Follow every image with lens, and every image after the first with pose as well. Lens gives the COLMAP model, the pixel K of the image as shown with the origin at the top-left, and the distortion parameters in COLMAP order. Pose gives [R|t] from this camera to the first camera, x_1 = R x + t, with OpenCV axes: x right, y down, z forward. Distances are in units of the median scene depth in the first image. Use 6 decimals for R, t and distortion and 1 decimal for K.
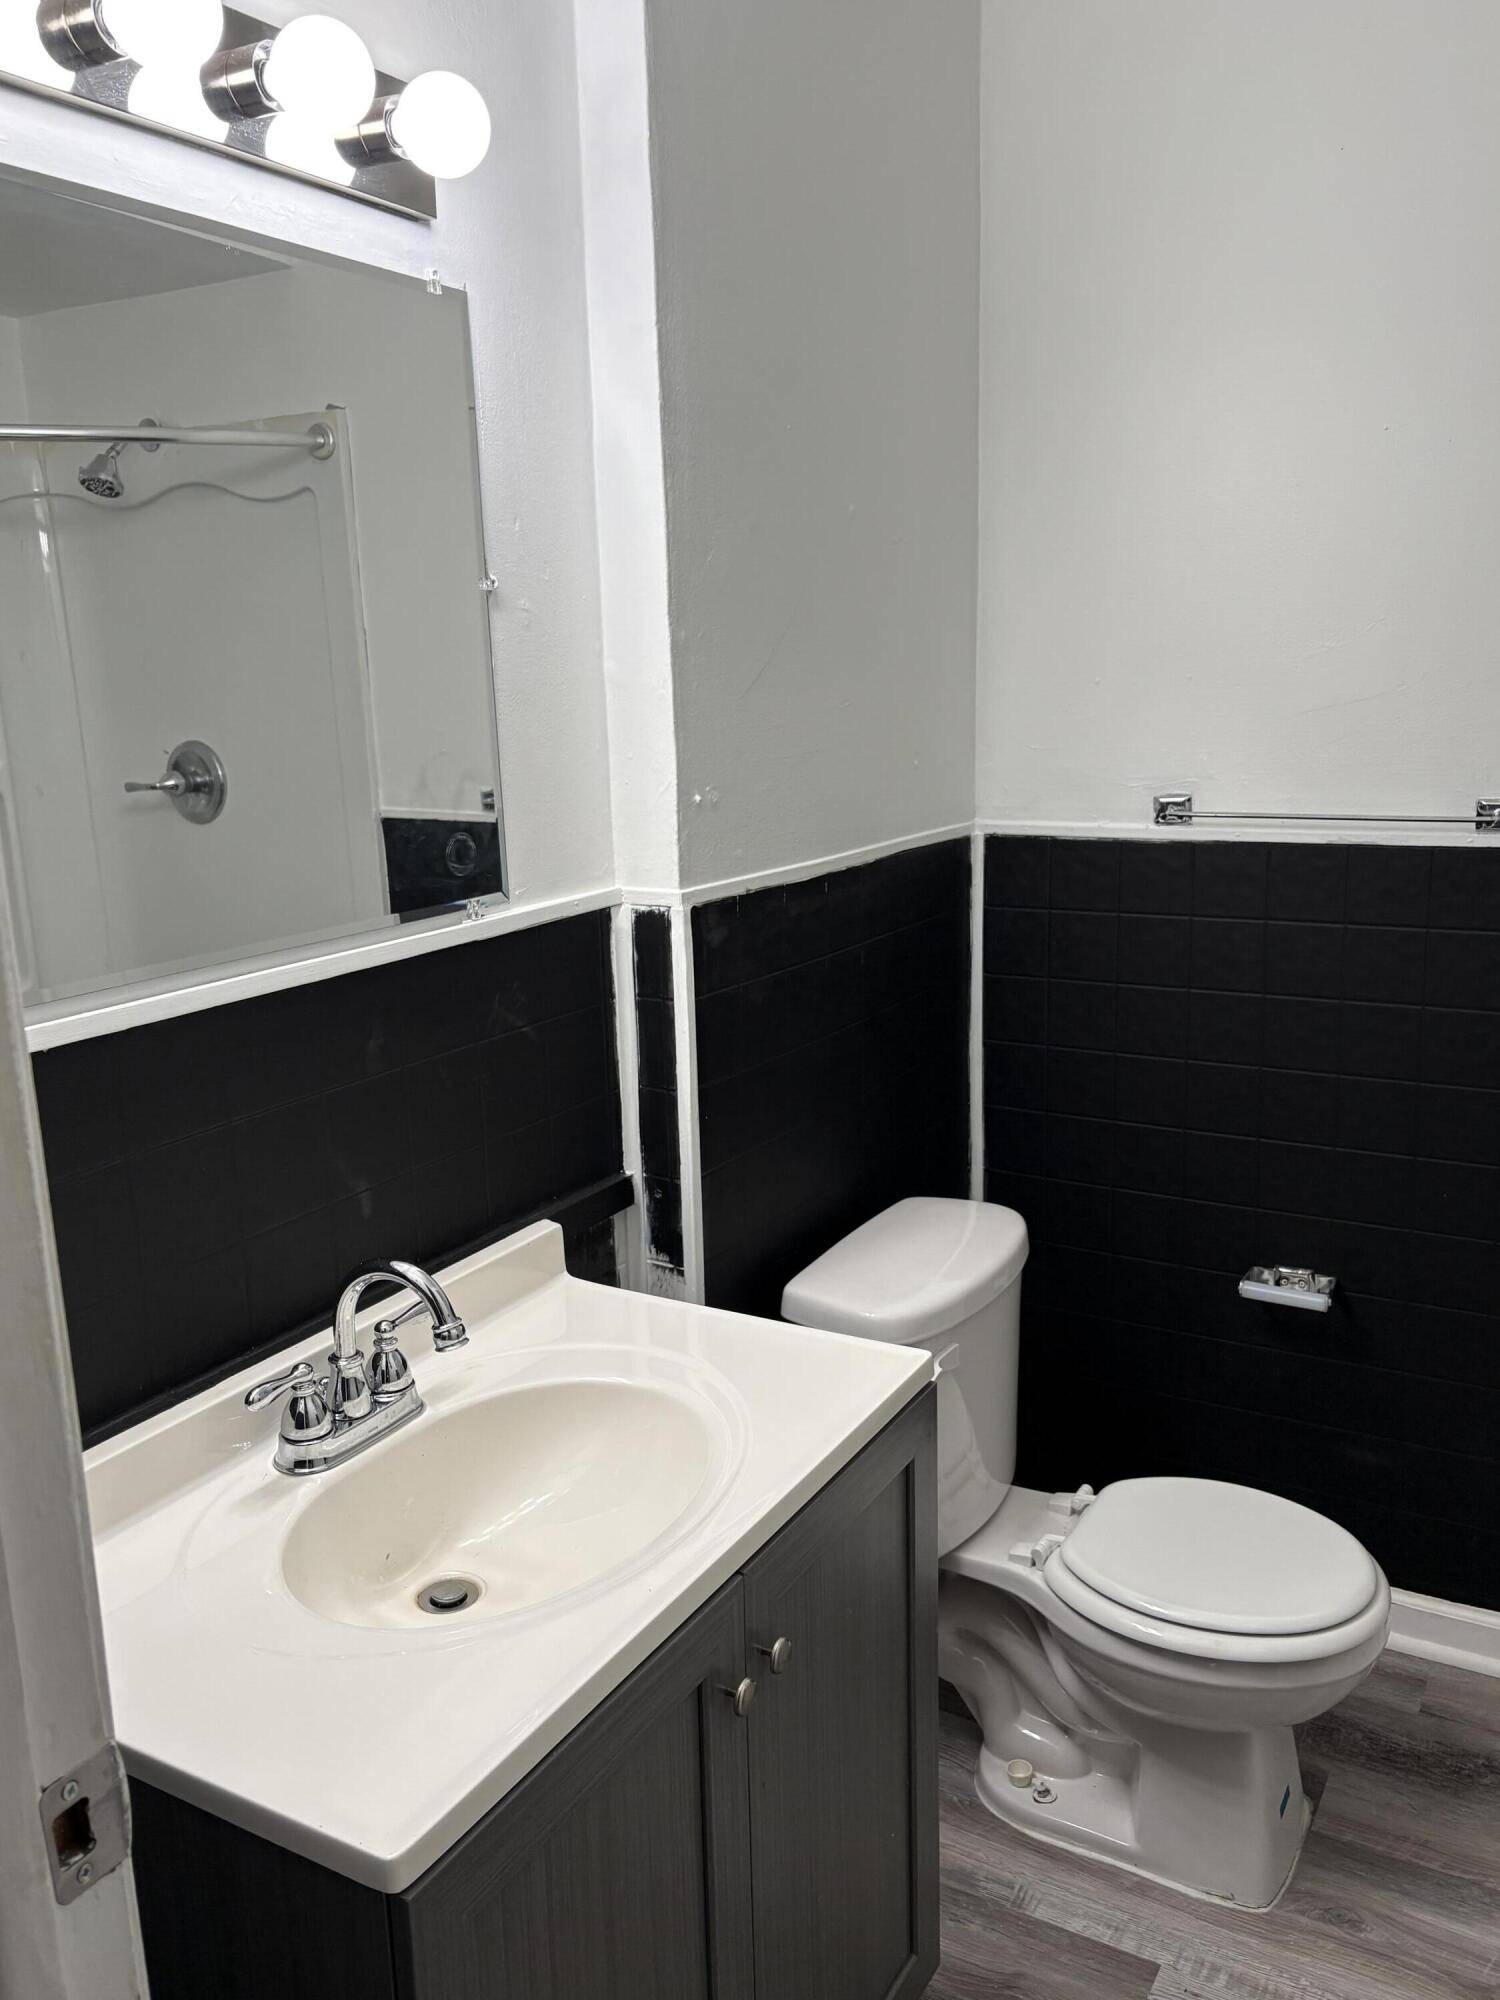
lens RADIAL K [[1604.0, 0, 743.0], [0, 1604.0, 993.4], [0, 0, 1]] dist [0.086568, -0.081998]
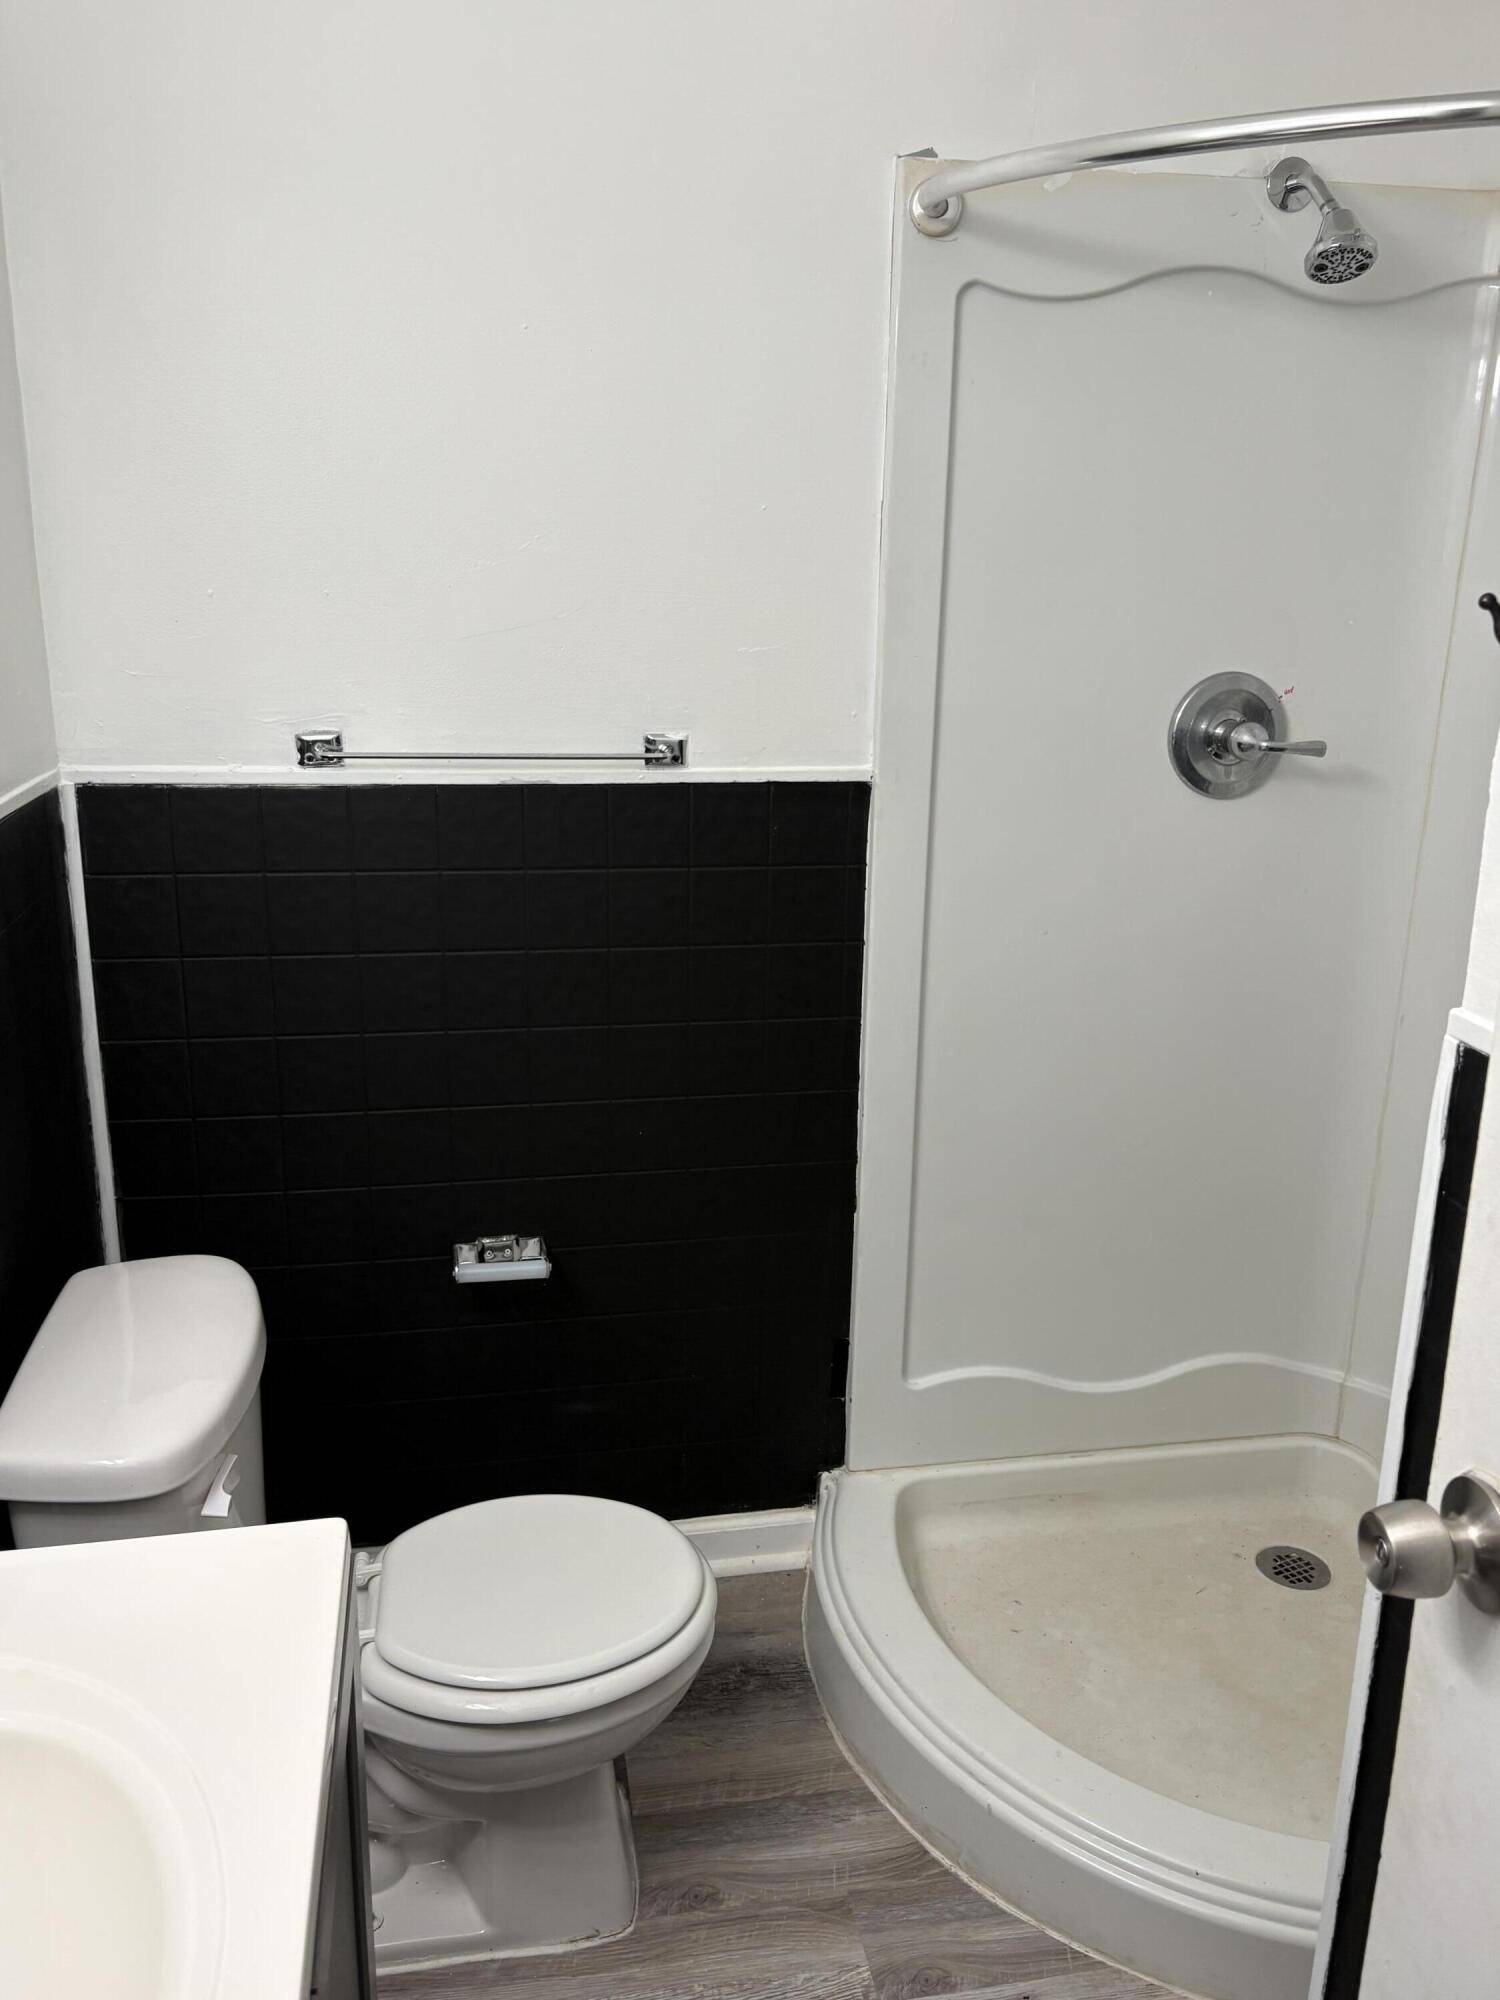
lens RADIAL K [[1604.0, 0, 747.4], [0, 1604.0, 995.3], [0, 0, 1]] dist [0.086568, -0.081998]
pose [[0.759455, -0.135107, 0.636376, -0.151884], [0.091215, 0.990649, 0.101466, -0.061360], [-0.644134, -0.019012, 0.764677, 0.235325]]
